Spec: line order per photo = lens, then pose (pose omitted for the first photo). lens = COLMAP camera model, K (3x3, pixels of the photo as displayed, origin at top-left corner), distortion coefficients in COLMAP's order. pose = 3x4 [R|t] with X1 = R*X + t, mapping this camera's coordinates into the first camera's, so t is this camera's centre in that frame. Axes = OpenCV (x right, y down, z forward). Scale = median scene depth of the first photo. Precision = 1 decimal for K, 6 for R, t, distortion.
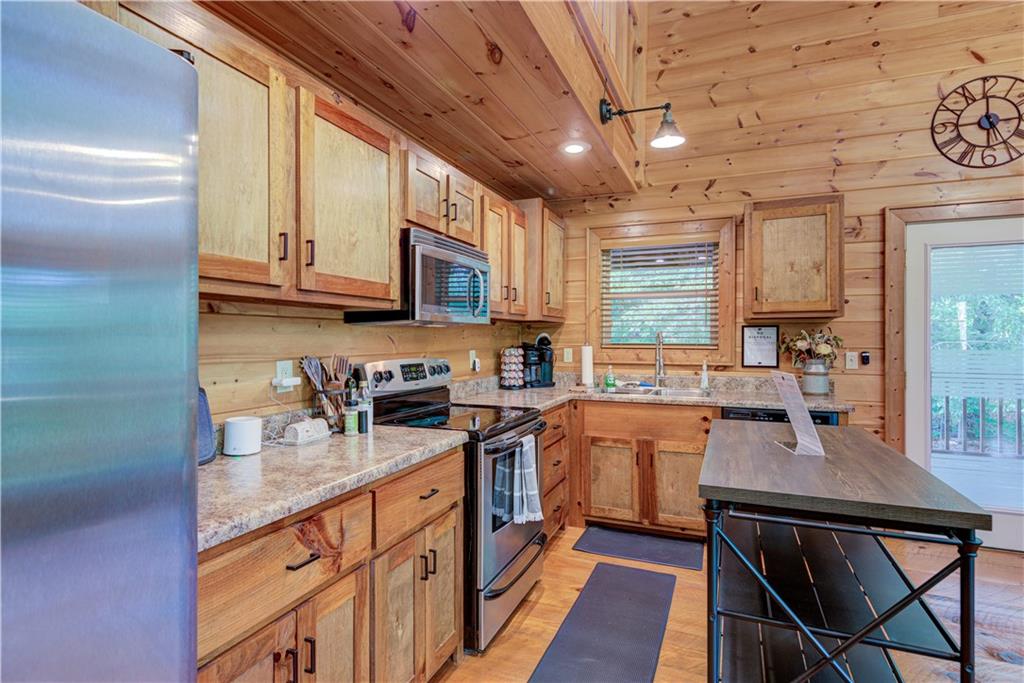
lens RADIAL K [[525.8, 0, 516.7], [0, 525.8, 340.7], [0, 0, 1]] dist [0.003430, 0.000699]
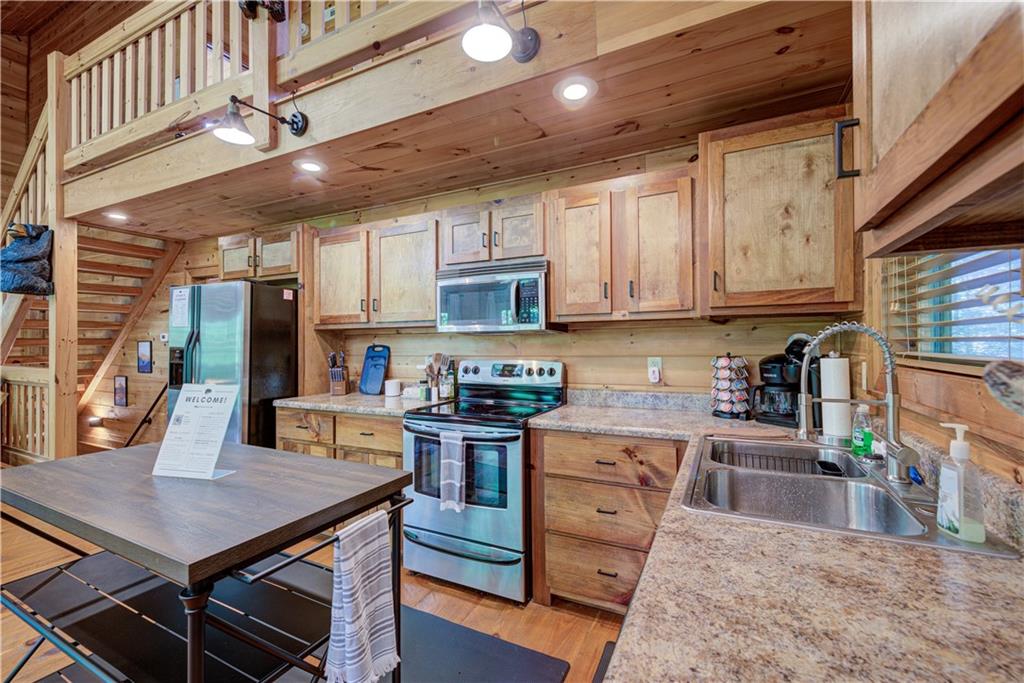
lens RADIAL K [[425.2, 0, 512.0], [0, 425.2, 341.5], [0, 0, 1]] dist [0.000528, 0.000070]
pose [[-0.082307, -0.009638, -0.996560, 0.896094], [-0.000700, 0.999954, -0.009613, -0.001653], [0.996607, -0.000094, -0.082310, 1.190091]]
